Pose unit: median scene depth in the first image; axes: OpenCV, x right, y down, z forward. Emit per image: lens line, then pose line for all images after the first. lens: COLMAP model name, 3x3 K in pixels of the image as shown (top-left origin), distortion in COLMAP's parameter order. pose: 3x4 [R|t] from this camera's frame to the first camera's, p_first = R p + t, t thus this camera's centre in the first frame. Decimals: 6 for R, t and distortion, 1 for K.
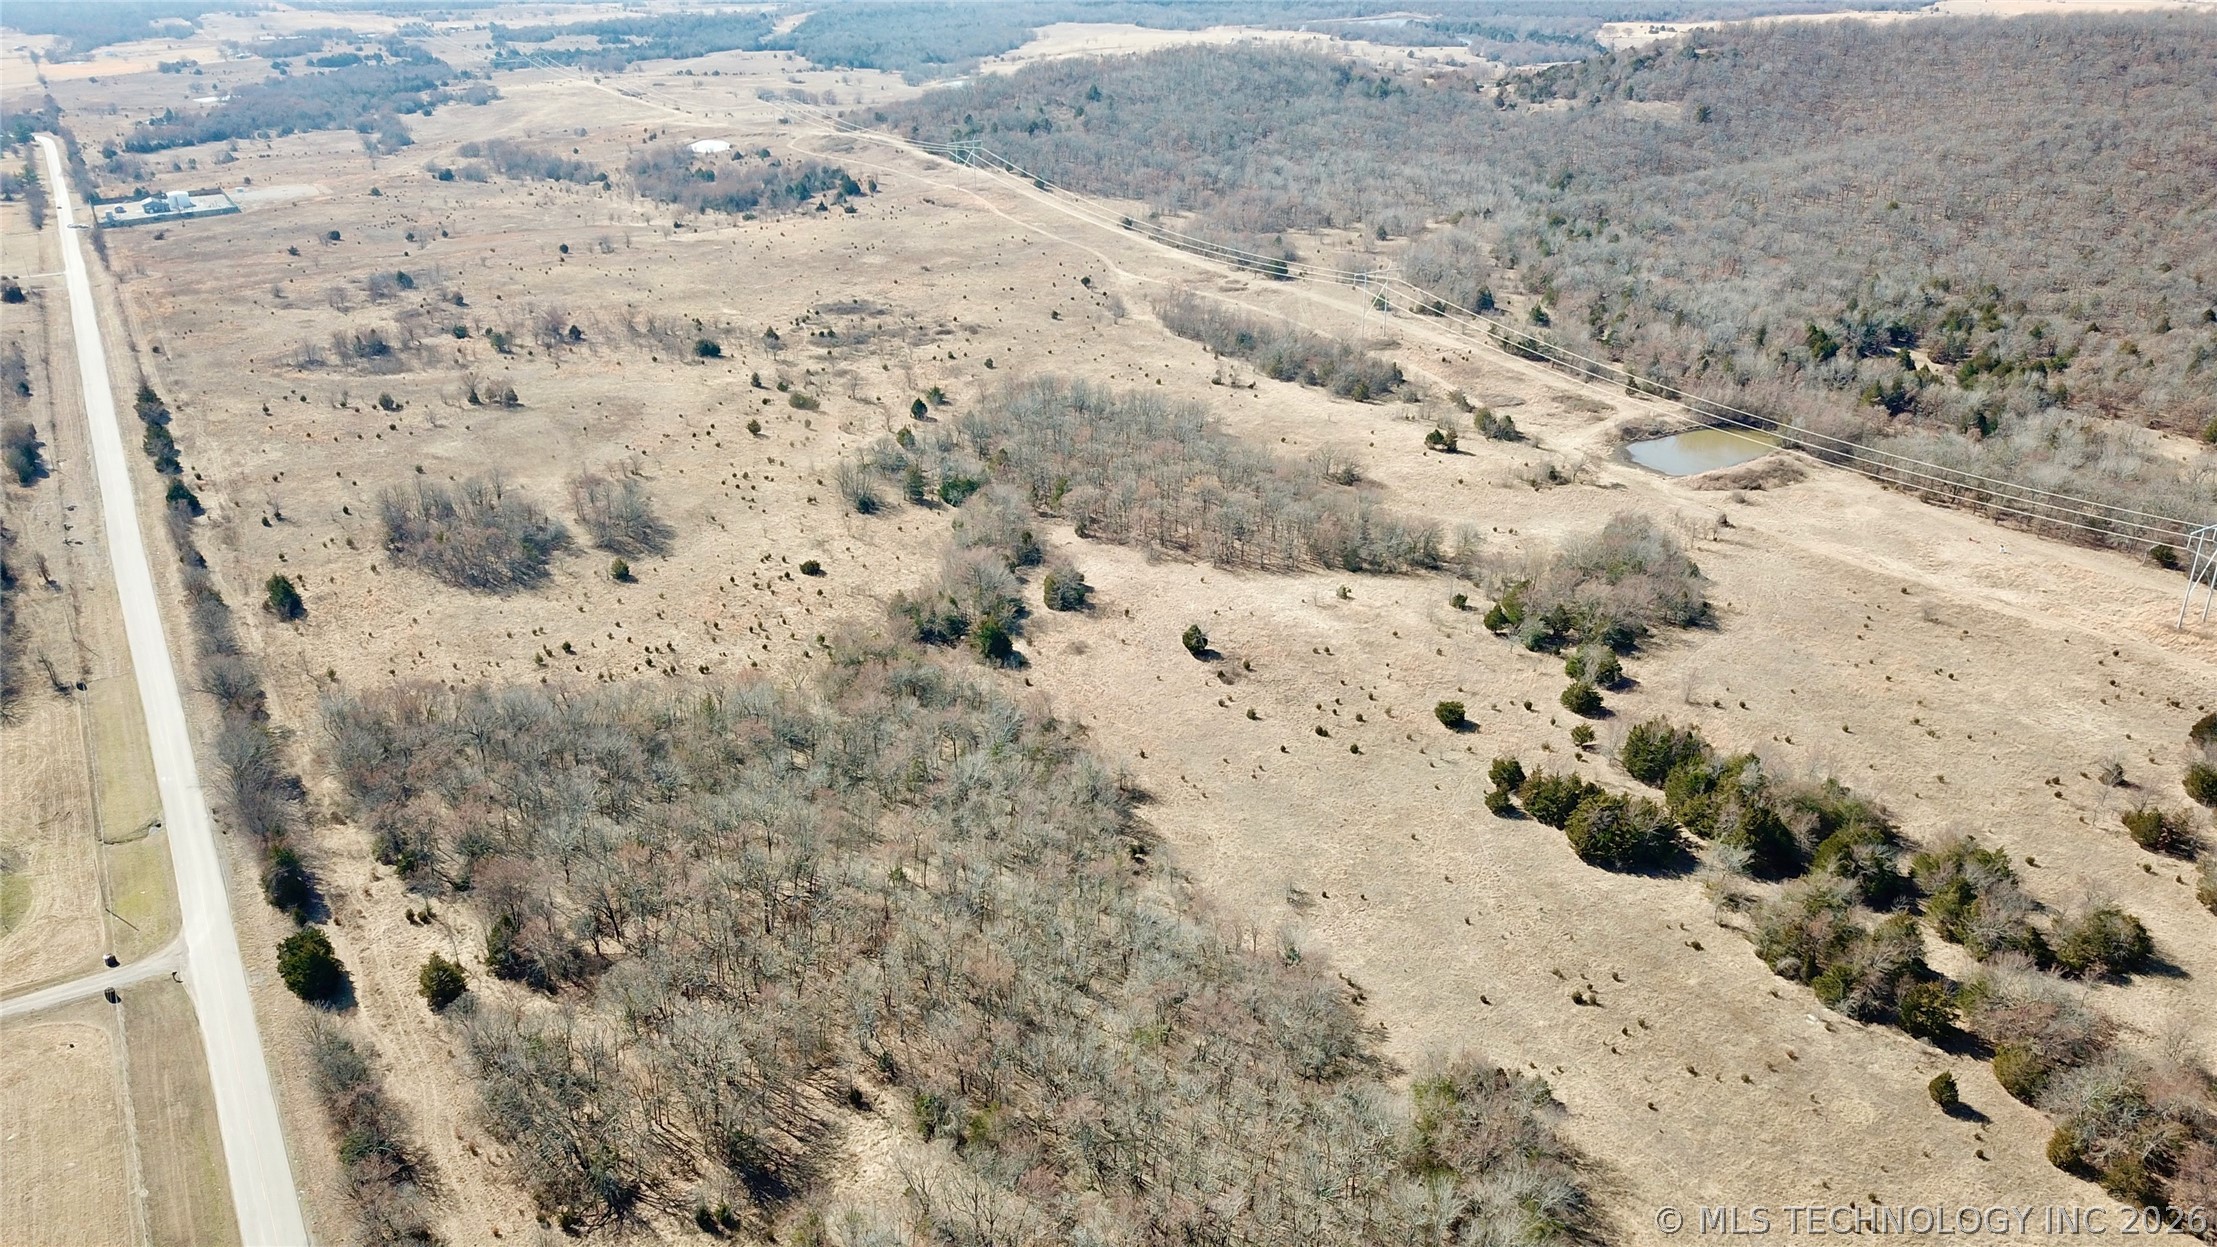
lens RADIAL K [[1712.7, 0, 1108.5], [0, 1712.7, 623.5], [0, 0, 1]] dist [0.006342, 0.012596]
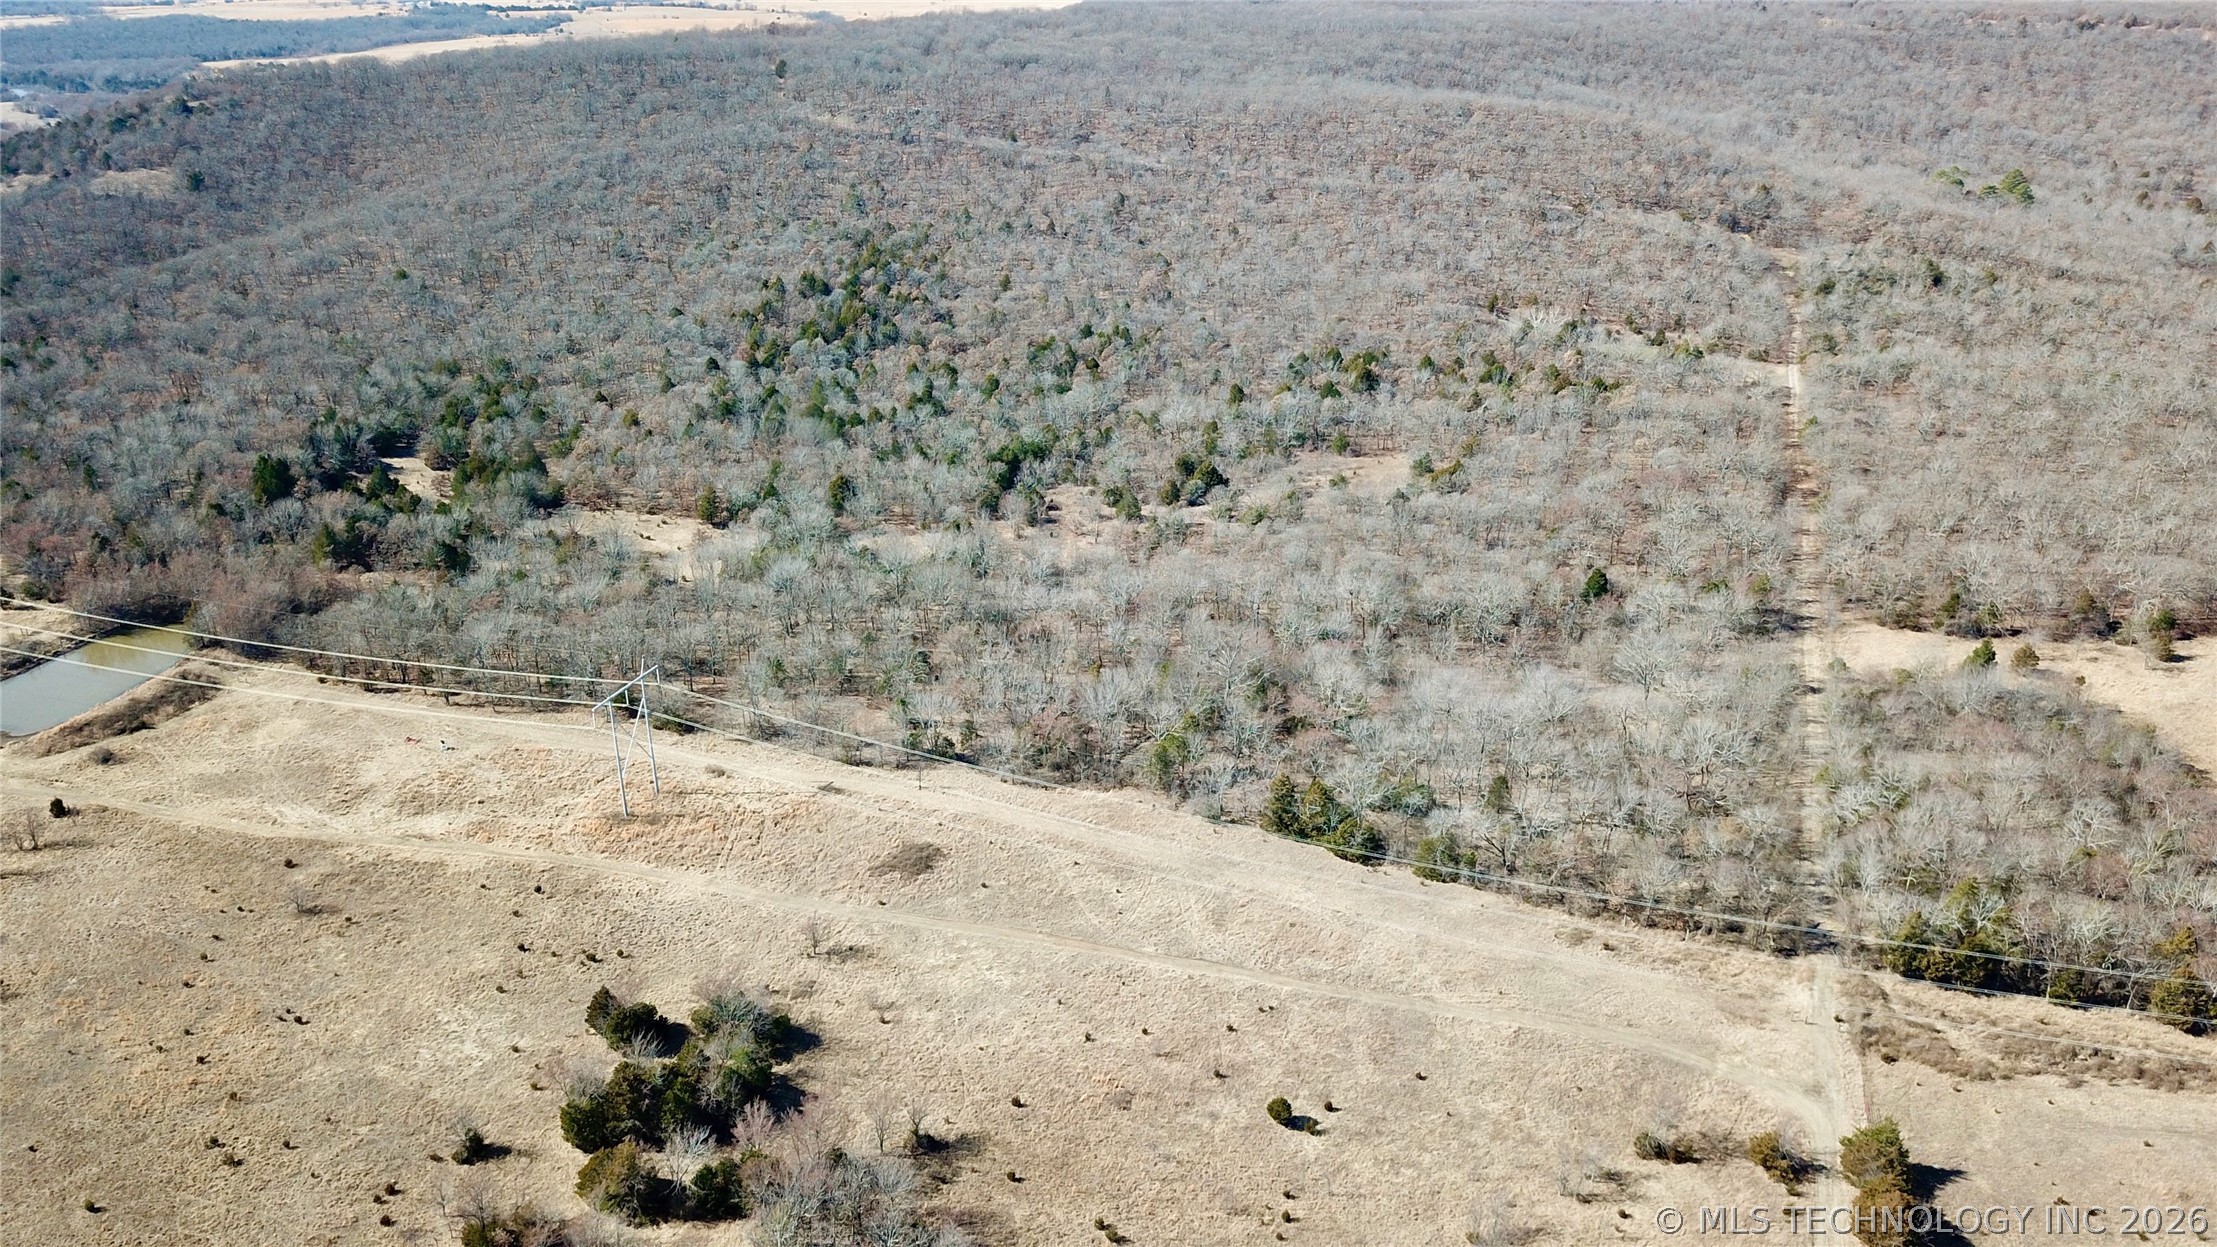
lens RADIAL K [[1712.7, 0, 1108.5], [0, 1712.7, 623.5], [0, 0, 1]] dist [0.006342, 0.012596]
pose [[0.774239, -0.253866, 0.579747, 0.210704], [0.260227, 0.962705, 0.074033, -0.050814], [-0.576920, 0.093546, 0.811426, 0.121202]]
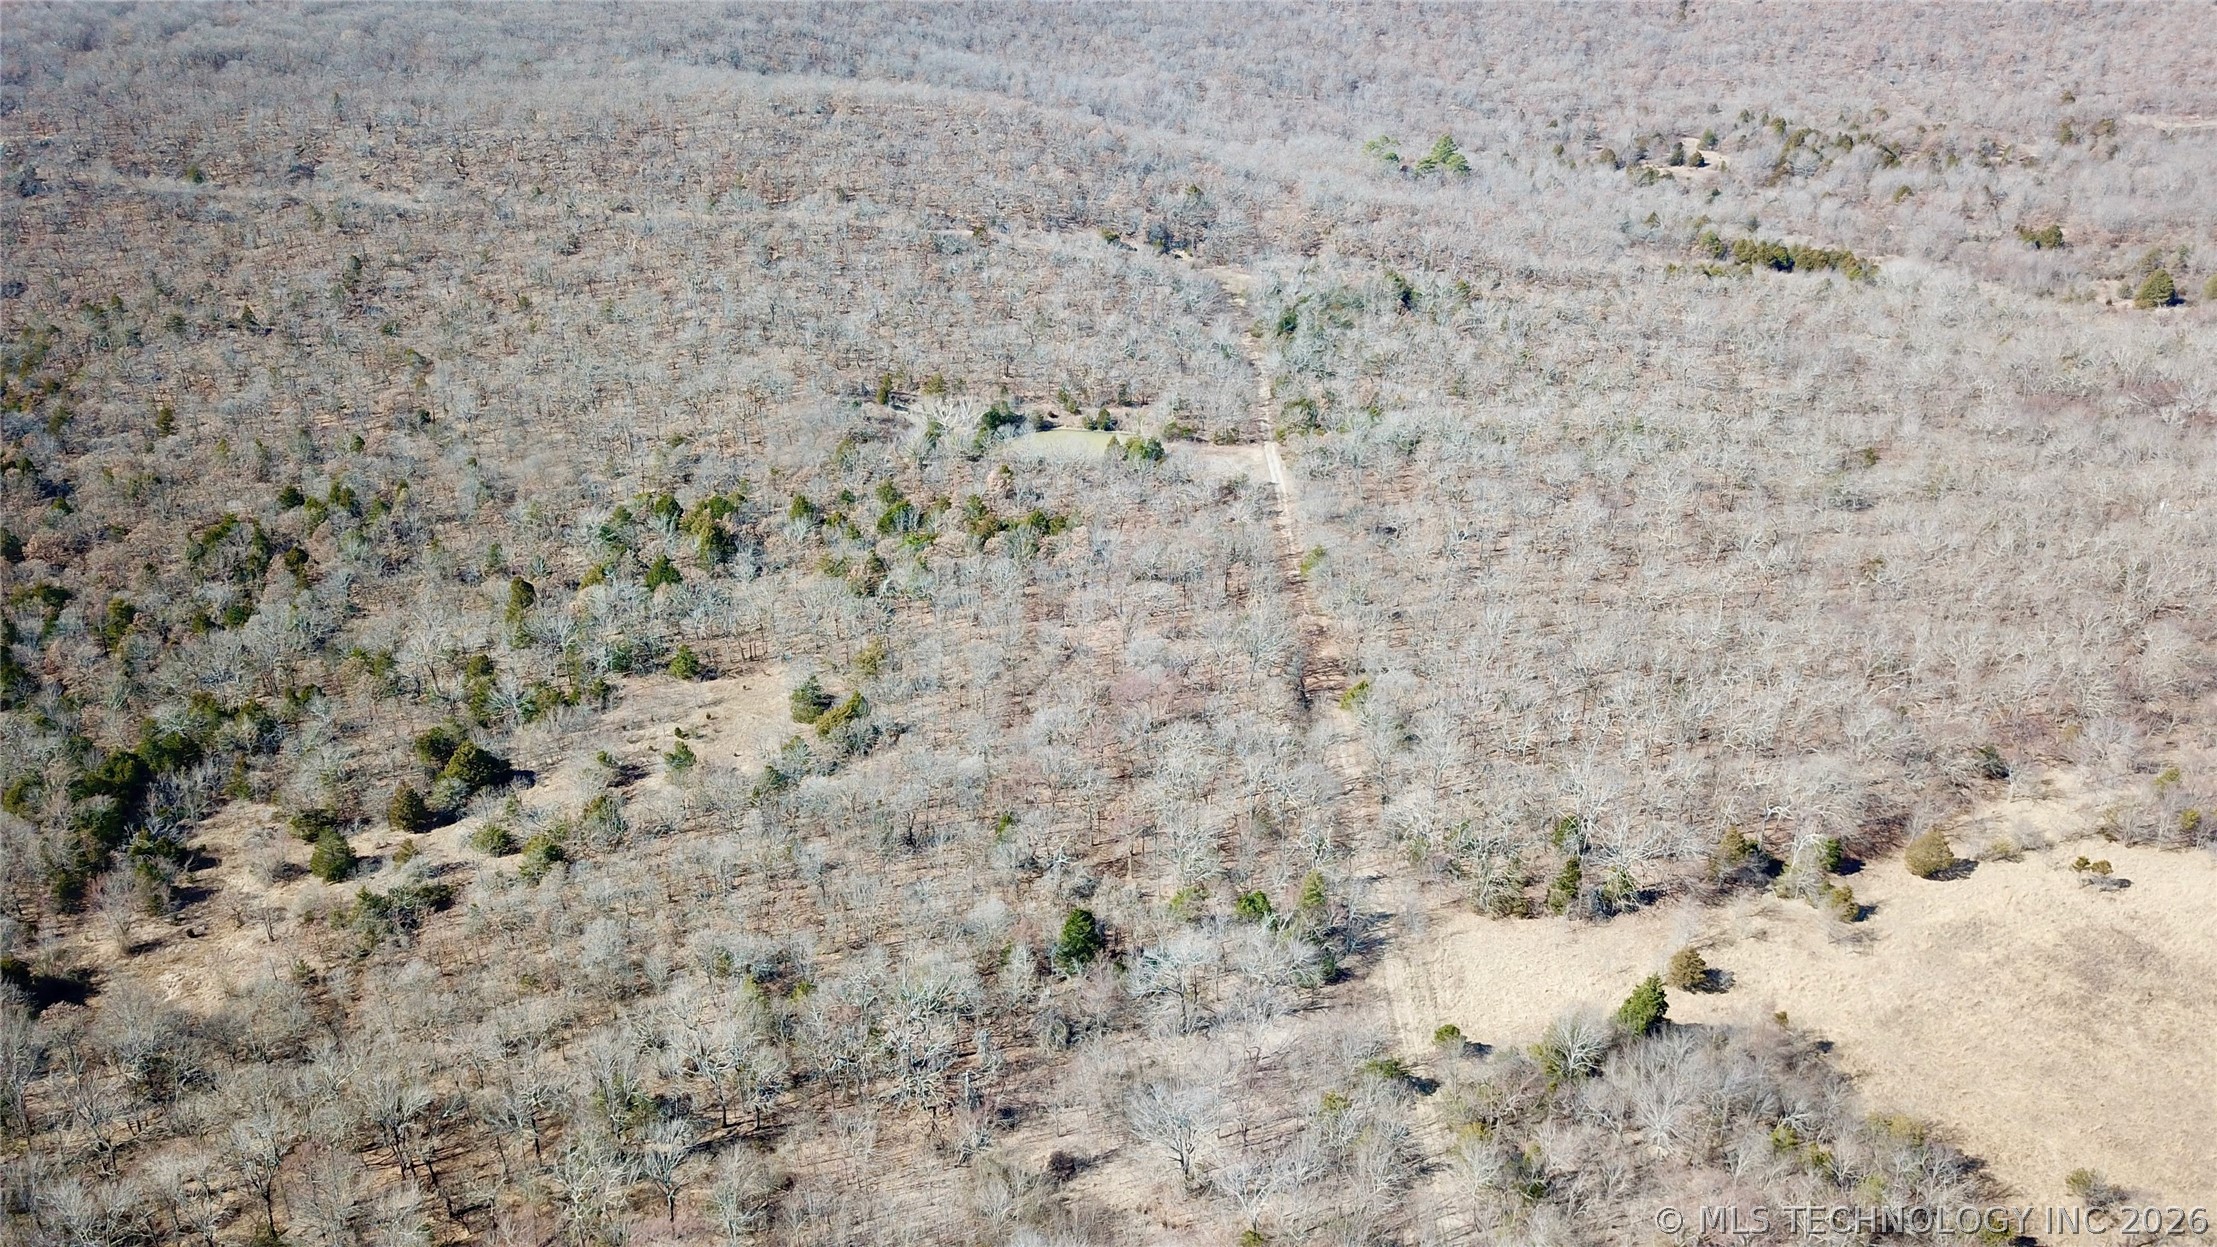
lens RADIAL K [[1749.4, 0, 1108.5], [0, 1749.4, 623.5], [0, 0, 1]] dist [0.045231, -0.059778]
pose [[0.524663, -0.363376, 0.769862, 0.432312], [0.350212, 0.916388, 0.193867, -0.117035], [-0.775939, 0.167900, 0.608053, 0.260335]]
